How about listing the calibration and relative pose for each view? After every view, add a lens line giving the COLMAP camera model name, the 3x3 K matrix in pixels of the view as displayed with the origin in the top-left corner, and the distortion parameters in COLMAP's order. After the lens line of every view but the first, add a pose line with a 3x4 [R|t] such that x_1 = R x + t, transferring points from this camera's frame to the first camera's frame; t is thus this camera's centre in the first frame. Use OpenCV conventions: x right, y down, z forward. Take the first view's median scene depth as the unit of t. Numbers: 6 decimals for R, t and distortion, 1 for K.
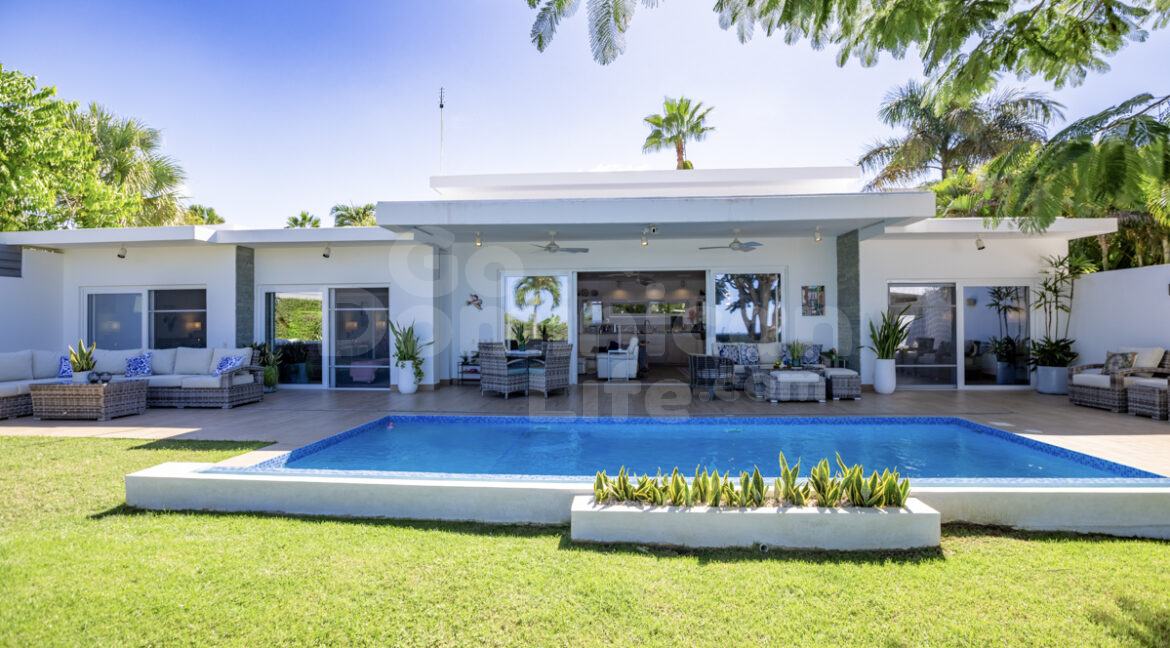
lens RADIAL K [[554.2, 0, 594.6], [0, 554.2, 322.3], [0, 0, 1]] dist [-0.047002, 0.011841]
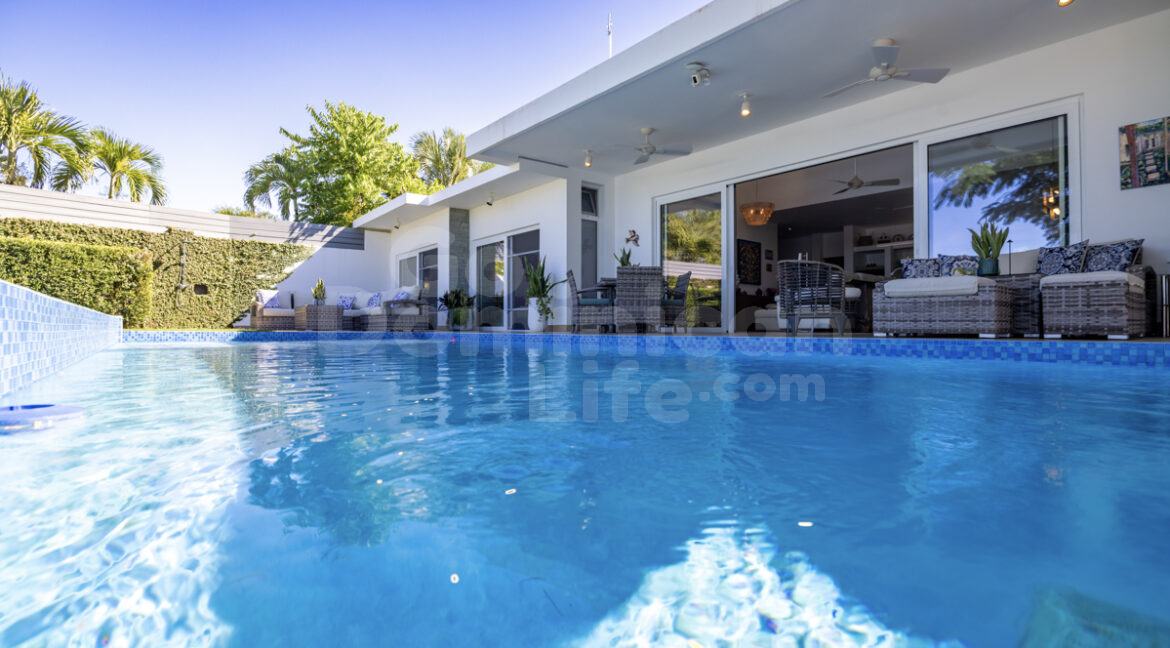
lens RADIAL K [[556.1, 0, 584.3], [0, 556.1, 328.6], [0, 0, 1]] dist [-0.055490, 0.012721]
pose [[0.684776, 0.007275, -0.728717, 0.429541], [-0.000365, 0.999953, 0.009640, 0.112445], [0.728753, -0.006336, 0.684747, 0.382221]]
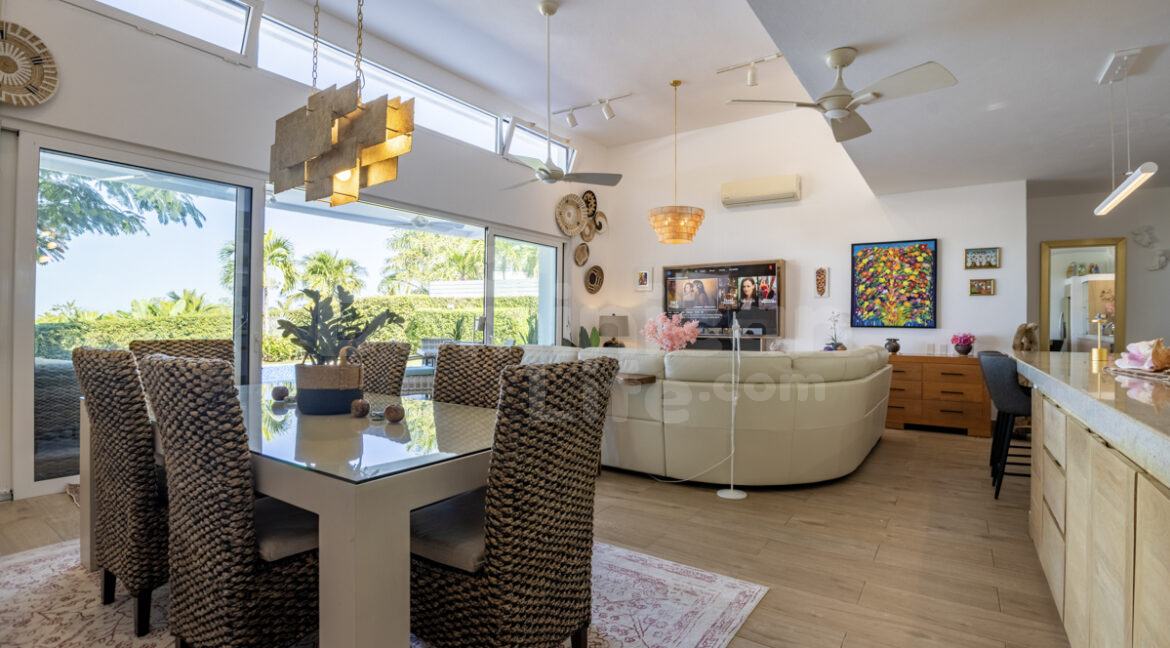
lens RADIAL K [[554.2, 0, 594.6], [0, 554.2, 322.3], [0, 0, 1]] dist [-0.047002, 0.011841]
pose [[-0.504970, -0.002372, -0.863134, 0.481665], [-0.000273, 0.999997, -0.002589, 0.014558], [0.863137, -0.001072, -0.504969, 1.594542]]
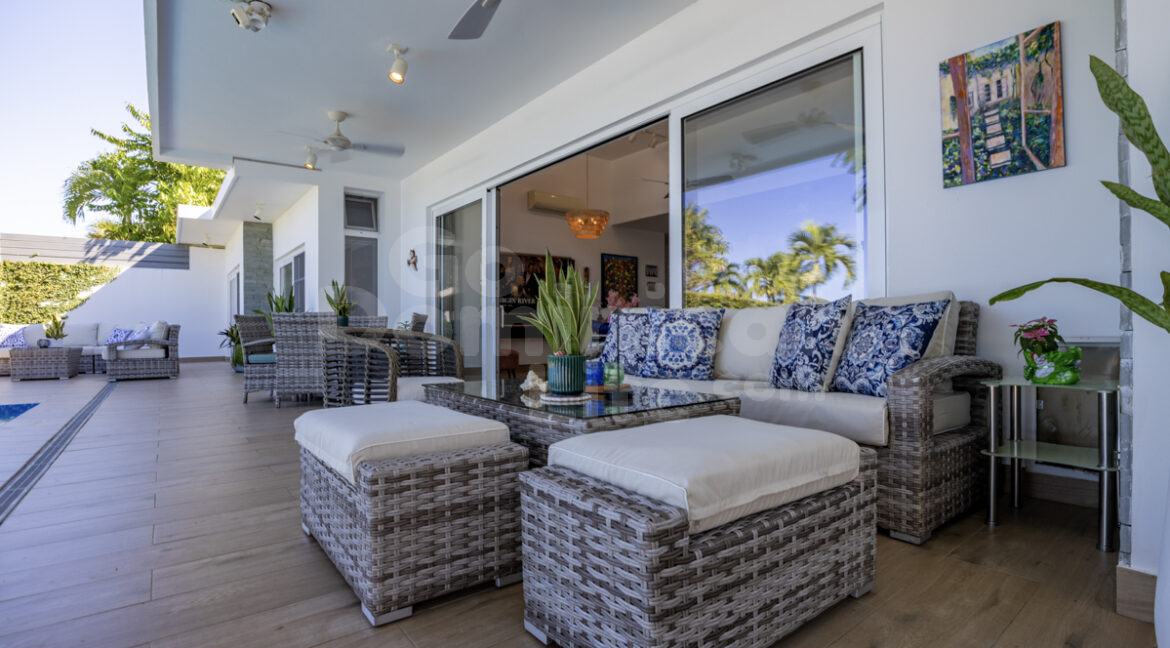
lens RADIAL K [[547.7, 0, 581.5], [0, 547.7, 327.8], [0, 0, 1]] dist [-0.044184, 0.009680]
pose [[0.670701, 0.001653, -0.741726, 0.482181], [0.006691, 0.999943, 0.008278, 0.048839], [0.741698, -0.010515, 0.670652, 0.796894]]
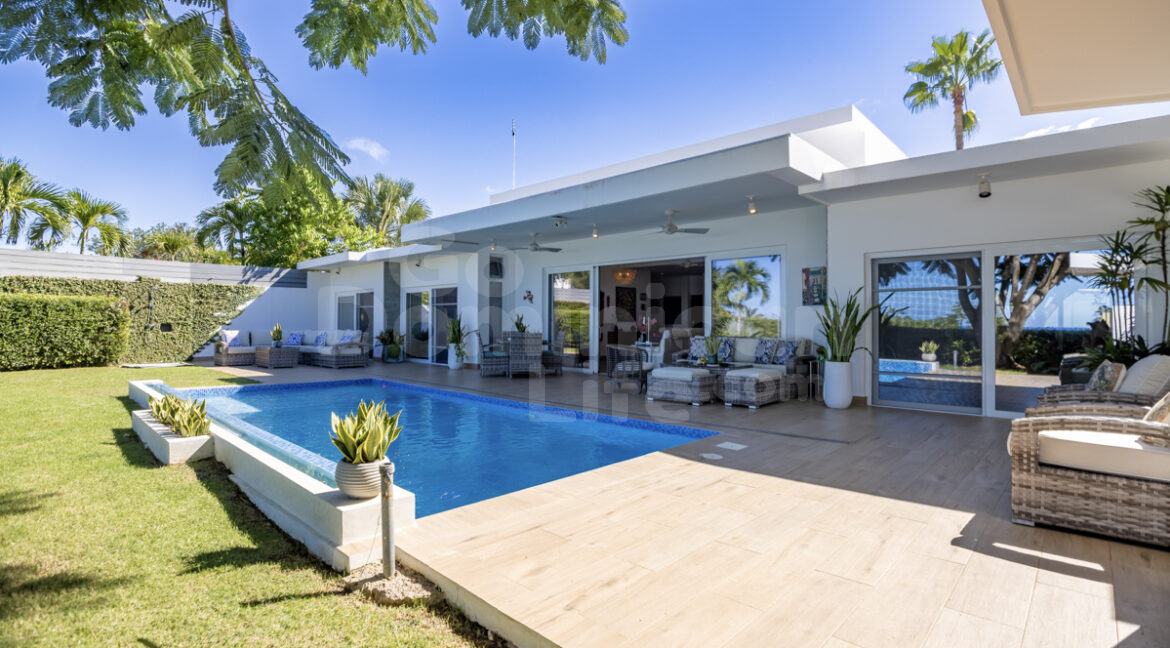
lens RADIAL K [[553.0, 0, 575.8], [0, 553.0, 317.0], [0, 0, 1]] dist [-0.046716, 0.009236]
pose [[0.768598, 0.002608, -0.639727, 0.690625], [-0.003755, 0.999993, -0.000435, 0.007209], [0.639721, 0.002737, 0.768602, 0.188980]]
